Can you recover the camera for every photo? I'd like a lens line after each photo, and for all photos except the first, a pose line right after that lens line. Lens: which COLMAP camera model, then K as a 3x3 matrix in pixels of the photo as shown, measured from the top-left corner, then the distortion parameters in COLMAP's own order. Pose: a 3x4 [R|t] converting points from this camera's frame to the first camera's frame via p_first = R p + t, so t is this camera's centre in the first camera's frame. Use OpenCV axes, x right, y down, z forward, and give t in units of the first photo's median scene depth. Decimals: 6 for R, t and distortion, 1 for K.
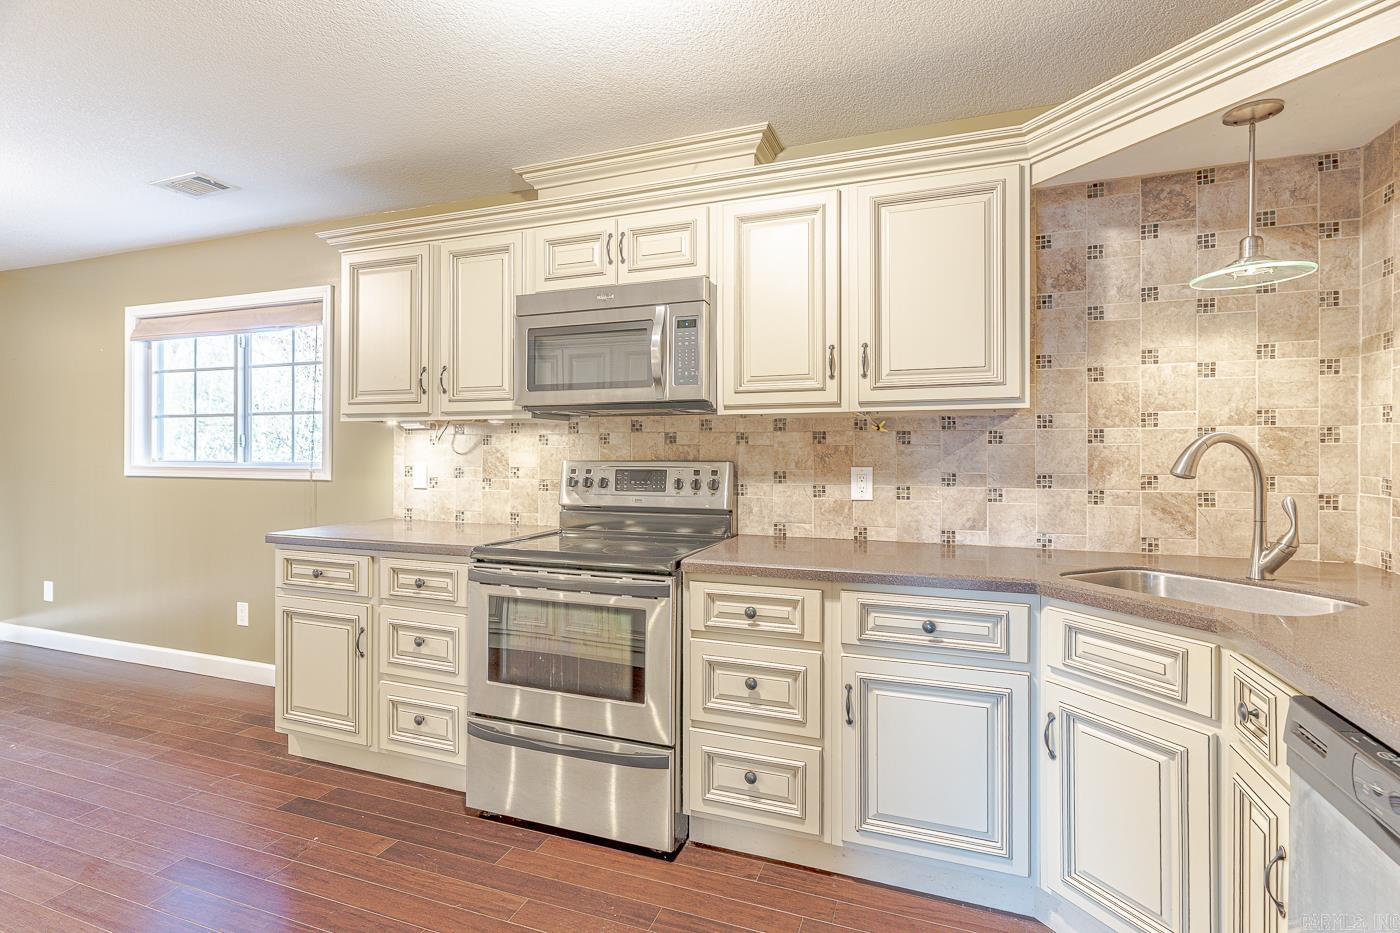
lens RADIAL K [[674.2, 0, 694.2], [0, 674.2, 454.6], [0, 0, 1]] dist [0.005860, 0.000158]
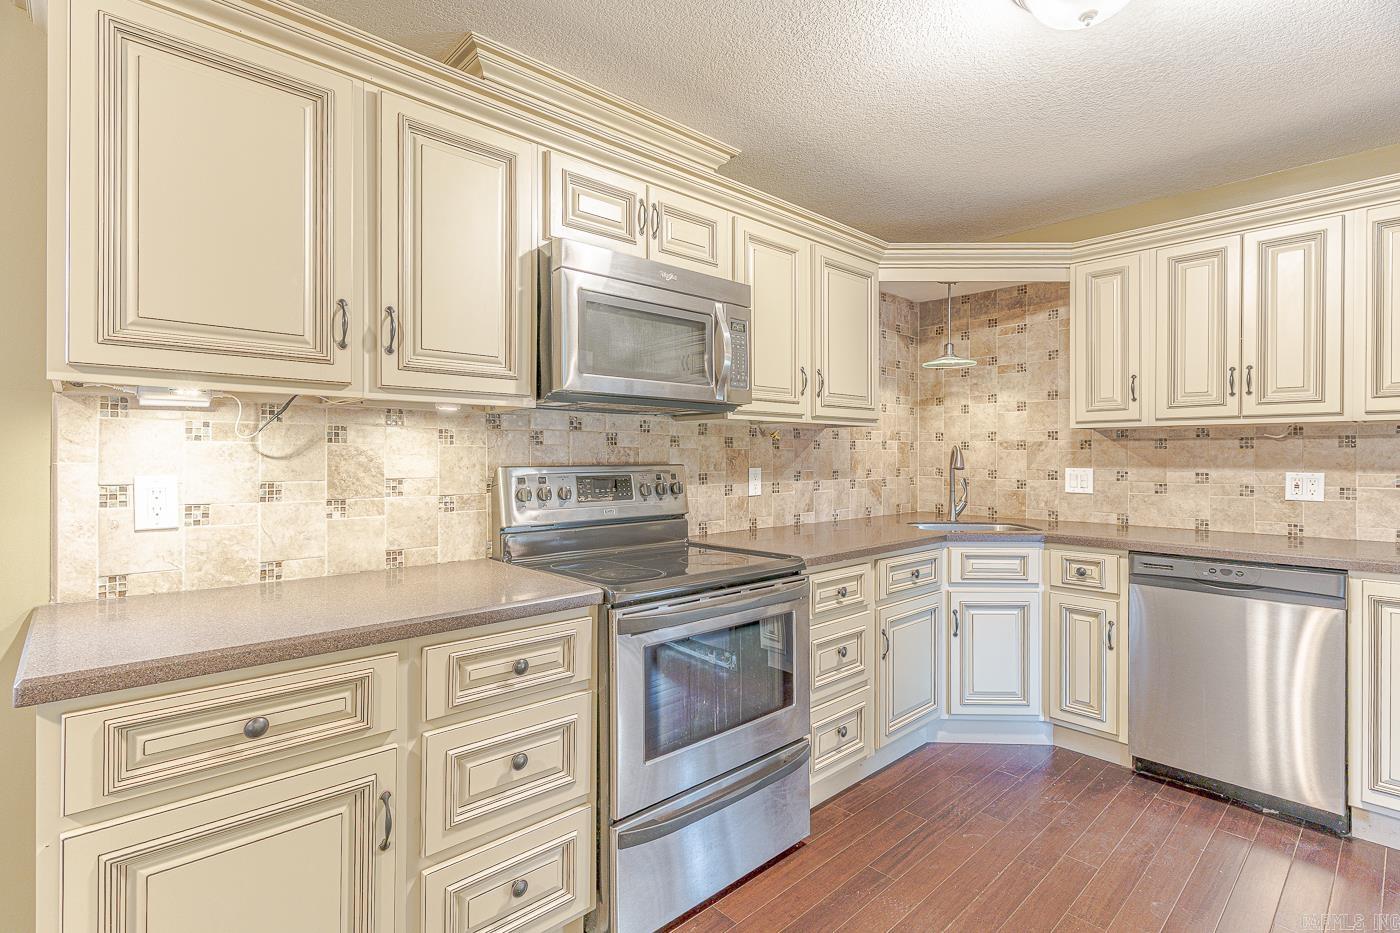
lens RADIAL K [[674.2, 0, 695.1], [0, 674.2, 457.9], [0, 0, 1]] dist [0.005860, 0.000158]
pose [[0.445344, -0.003753, 0.895352, -0.774187], [0.000779, 0.999992, 0.003804, -0.003210], [-0.895359, -0.000997, 0.445343, 0.504566]]
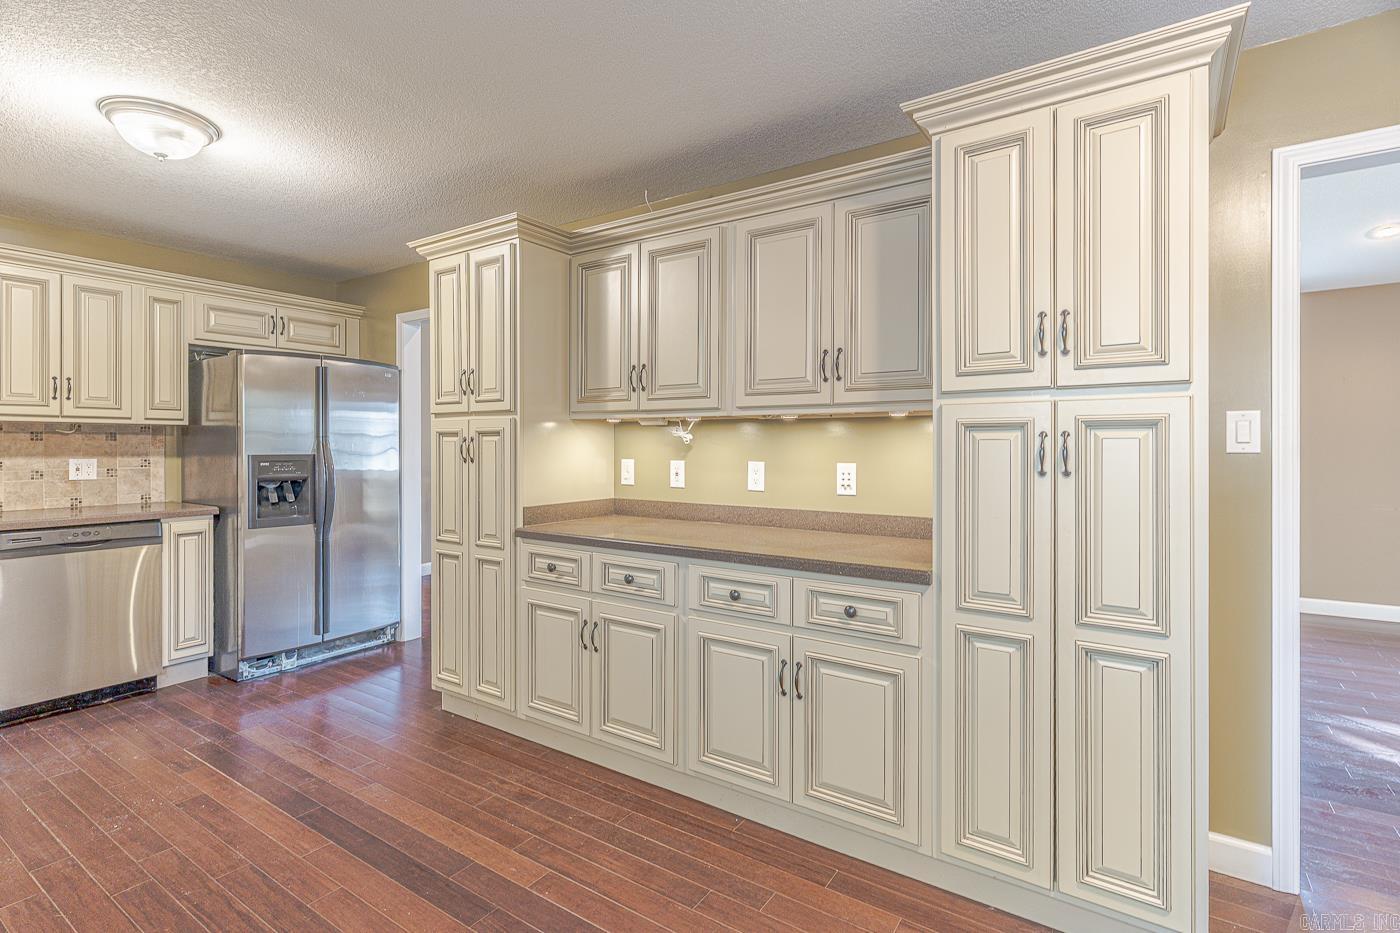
lens RADIAL K [[674.2, 0, 697.6], [0, 674.2, 448.9], [0, 0, 1]] dist [0.005860, 0.000158]
pose [[-0.972636, -0.001721, 0.232330, -0.979074], [-0.000221, 0.999979, 0.006485, -0.006074], [-0.232336, 0.006256, -0.972615, 1.156680]]
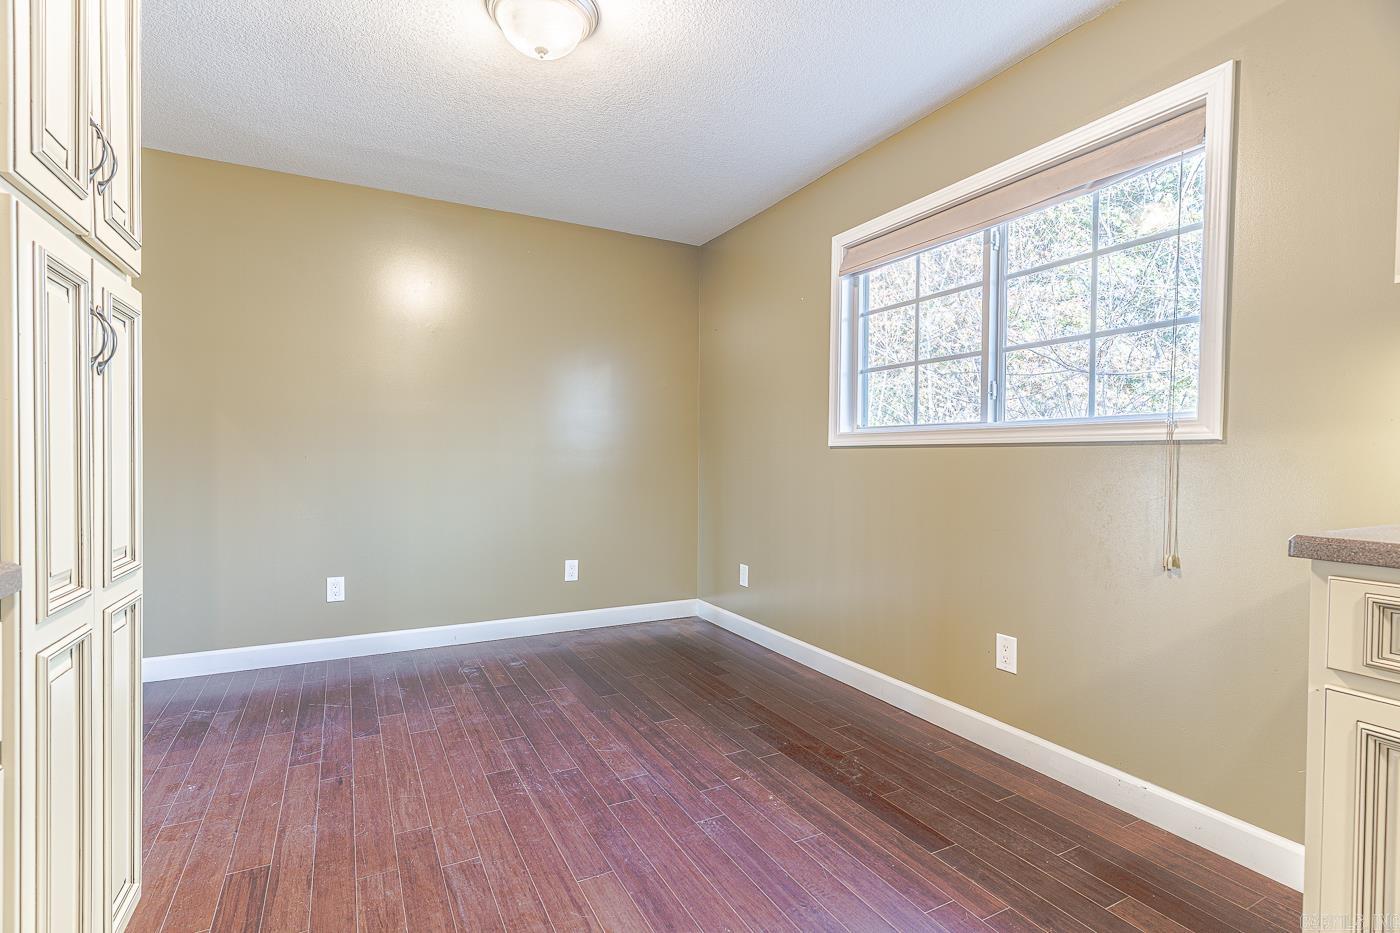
lens RADIAL K [[674.2, 0, 692.6], [0, 674.2, 465.8], [0, 0, 1]] dist [0.005860, 0.000158]
pose [[0.746228, 0.013278, -0.665558, -0.614930], [-0.010329, 0.999912, 0.008368, 0.071062], [0.665610, 0.000630, 0.746300, 0.420363]]
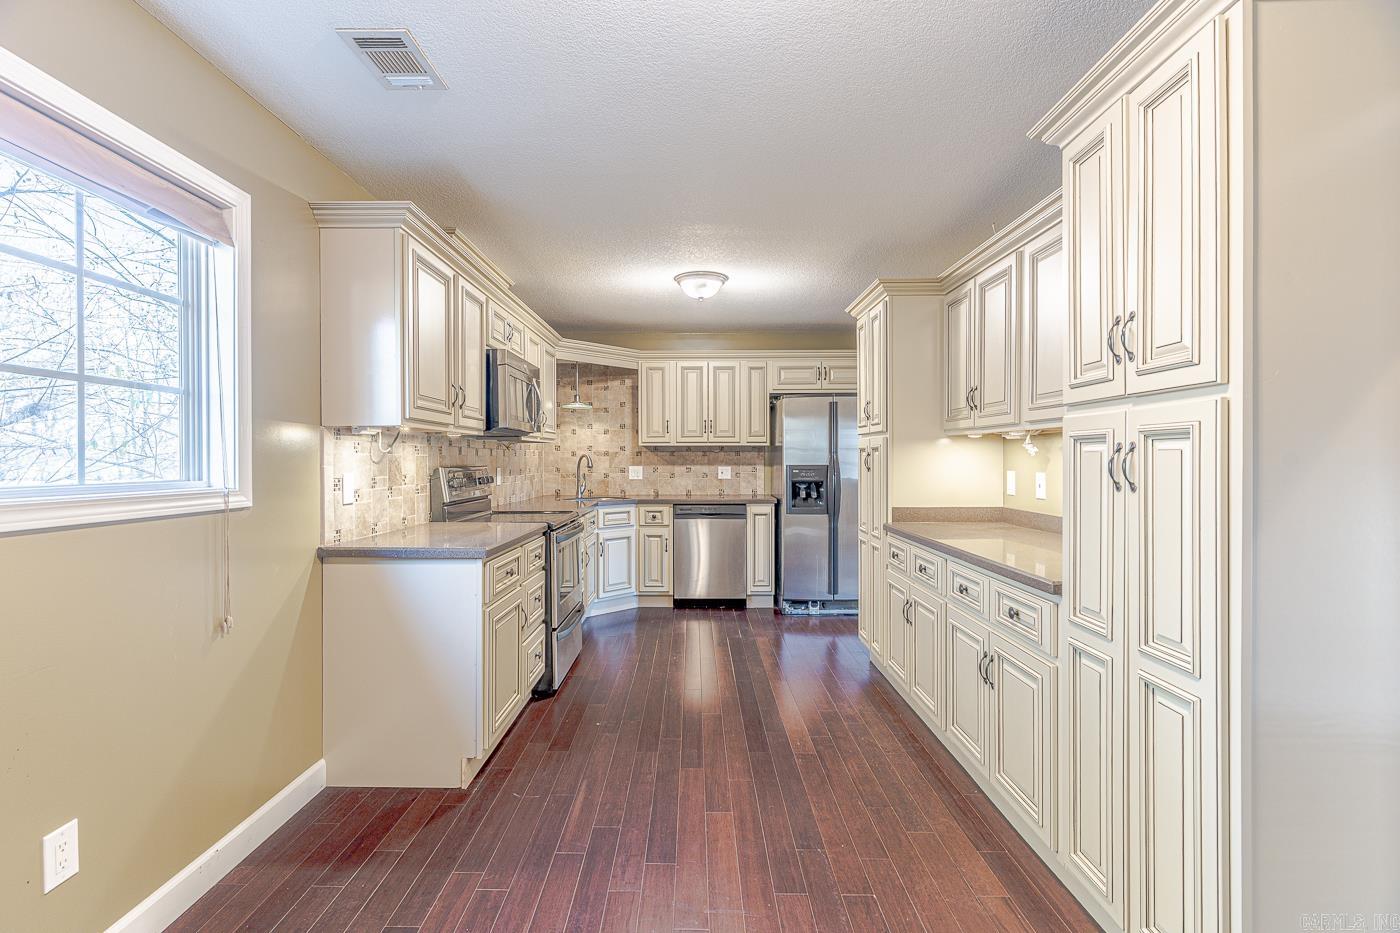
lens RADIAL K [[674.2, 0, 696.6], [0, 674.2, 463.2], [0, 0, 1]] dist [0.005860, 0.000158]
pose [[-0.353189, -0.006135, 0.935532, -1.569644], [0.003612, 0.999962, 0.007921, -0.007120], [-0.935545, 0.006177, -0.353154, 1.029187]]
